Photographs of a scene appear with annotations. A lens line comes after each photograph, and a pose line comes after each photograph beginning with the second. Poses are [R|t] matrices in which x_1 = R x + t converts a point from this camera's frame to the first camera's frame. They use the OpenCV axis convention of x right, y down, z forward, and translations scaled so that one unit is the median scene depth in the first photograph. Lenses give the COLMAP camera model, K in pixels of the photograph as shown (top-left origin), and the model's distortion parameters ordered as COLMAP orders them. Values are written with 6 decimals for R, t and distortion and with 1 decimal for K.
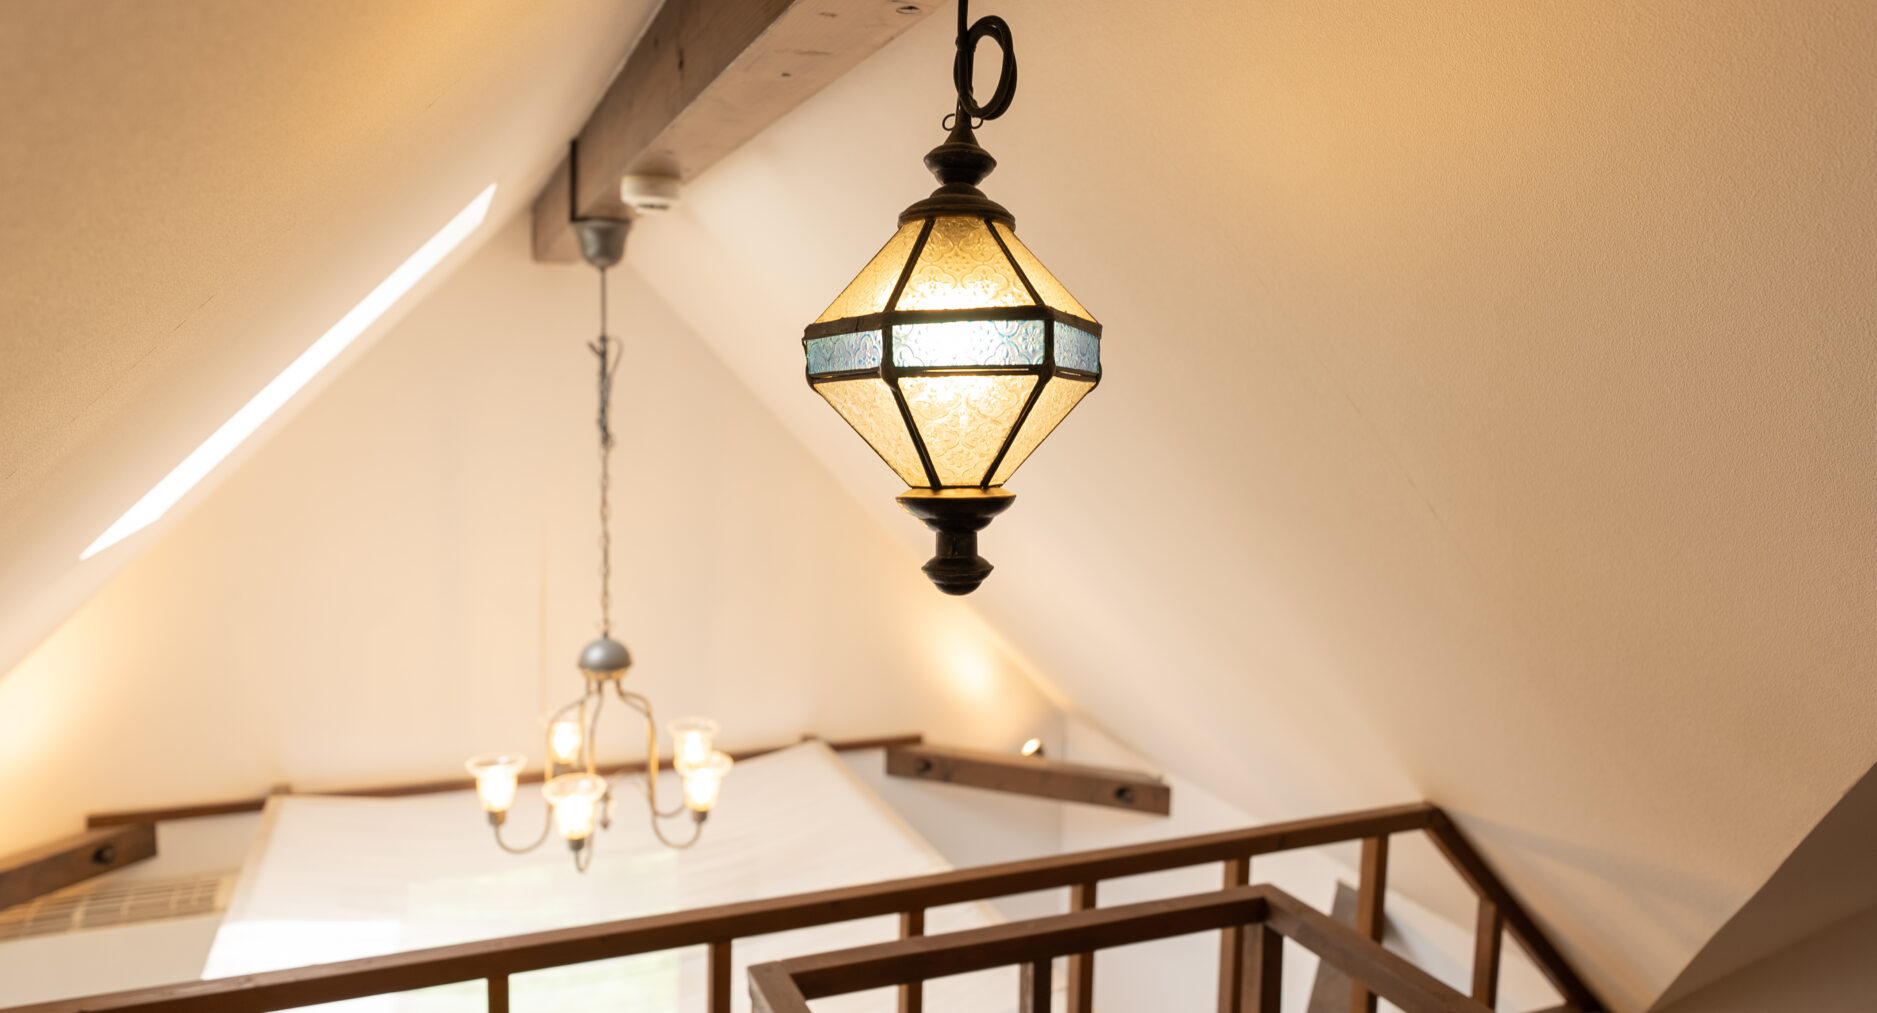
lens RADIAL K [[1250.7, 0, 936.3], [0, 1250.7, 502.7], [0, 0, 1]] dist [-0.000438, -0.000414]
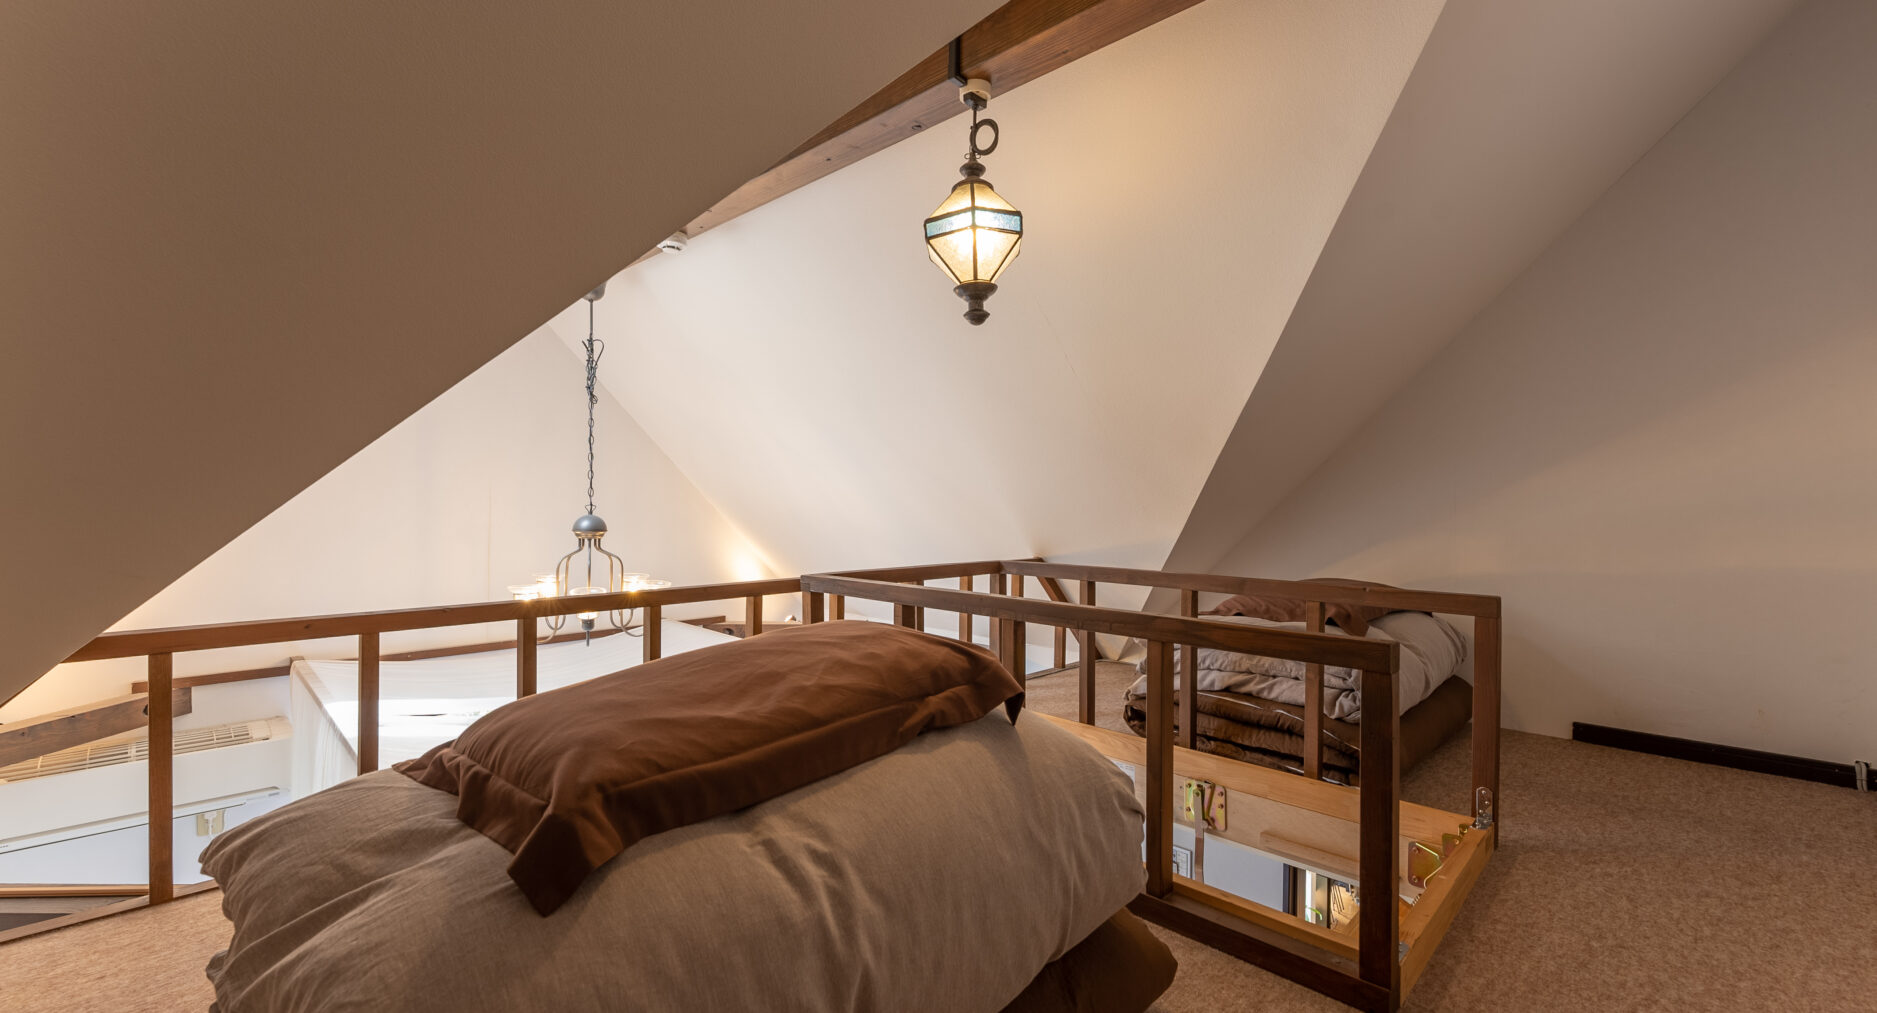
lens RADIAL K [[785.7, 0, 936.5], [0, 785.7, 503.1], [0, 0, 1]] dist [-0.000295, -0.000009]
pose [[0.919910, -0.016291, 0.391790, -0.381470], [0.049897, 0.995878, -0.075746, 0.301840], [-0.388941, 0.089229, 0.916931, -0.257768]]
